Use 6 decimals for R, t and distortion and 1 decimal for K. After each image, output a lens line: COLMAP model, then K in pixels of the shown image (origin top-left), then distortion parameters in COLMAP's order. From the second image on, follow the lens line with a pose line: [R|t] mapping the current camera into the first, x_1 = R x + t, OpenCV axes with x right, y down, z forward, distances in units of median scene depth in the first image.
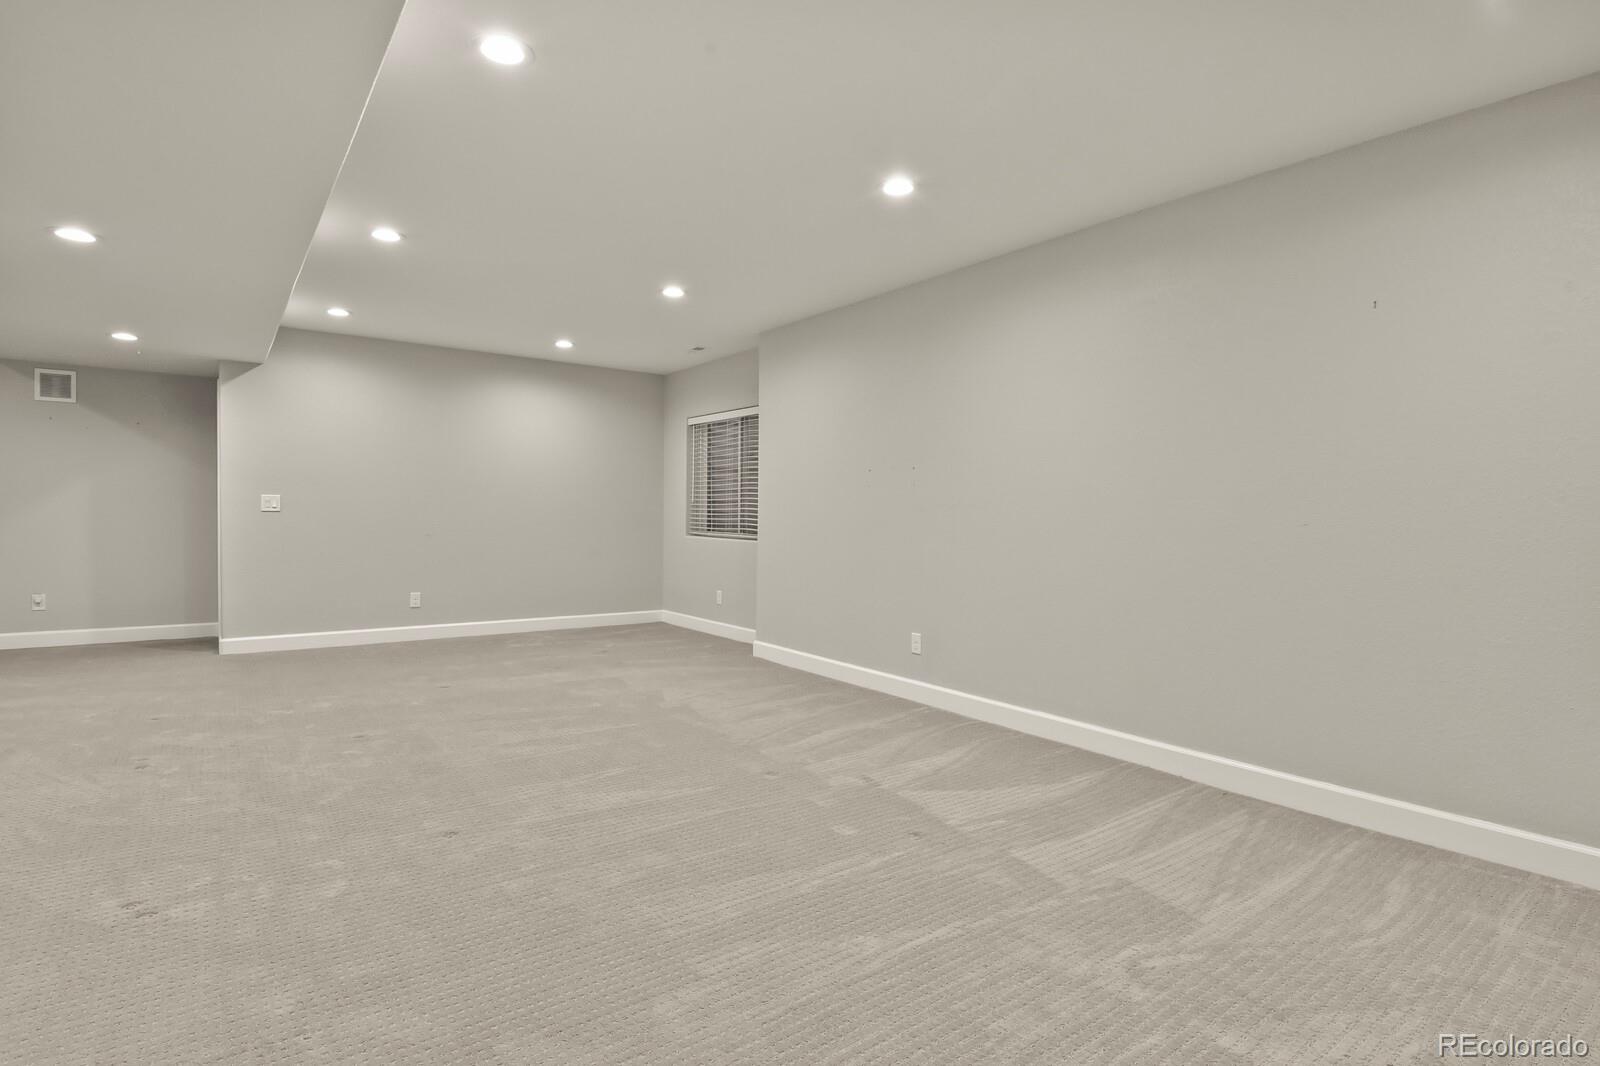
lens RADIAL K [[798.1, 0, 802.1], [0, 798.1, 529.4], [0, 0, 1]] dist [-0.007465, -0.001442]
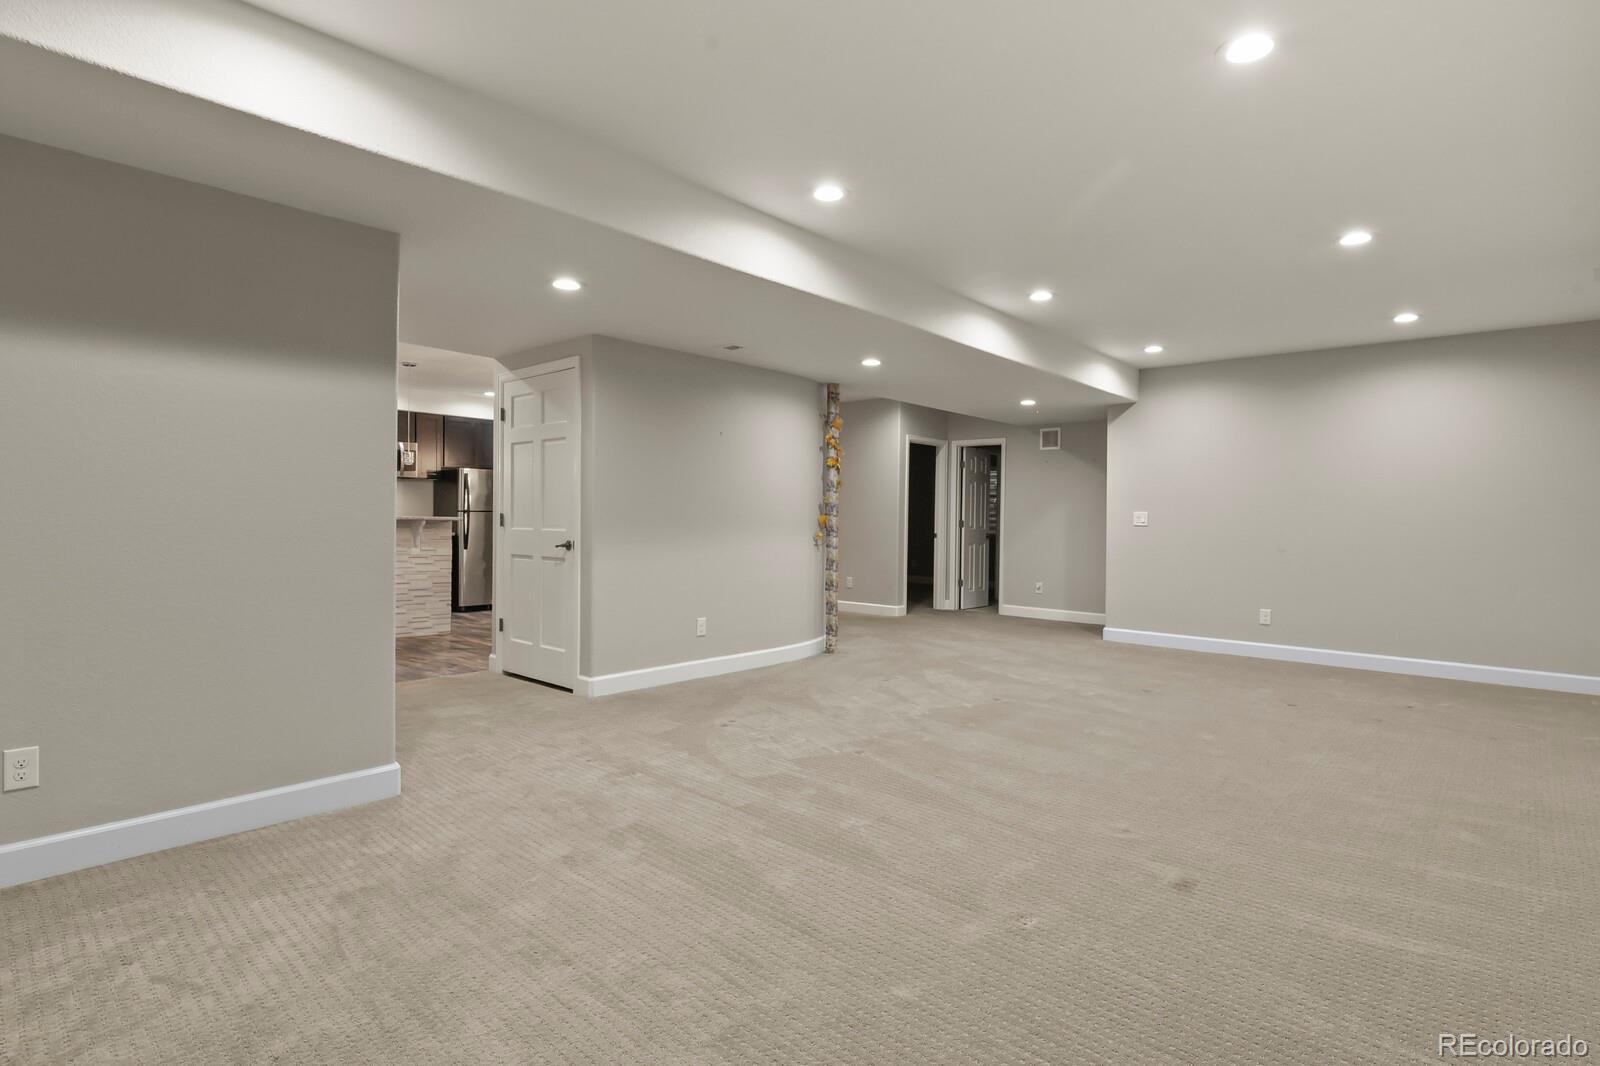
lens RADIAL K [[798.1, 0, 802.1], [0, 798.1, 529.4], [0, 0, 1]] dist [-0.007465, -0.001442]
pose [[0.200760, 0.003398, -0.979635, 0.396260], [-0.028381, 0.999594, -0.002349, -0.000236], [0.979229, 0.028274, 0.200775, 0.272317]]
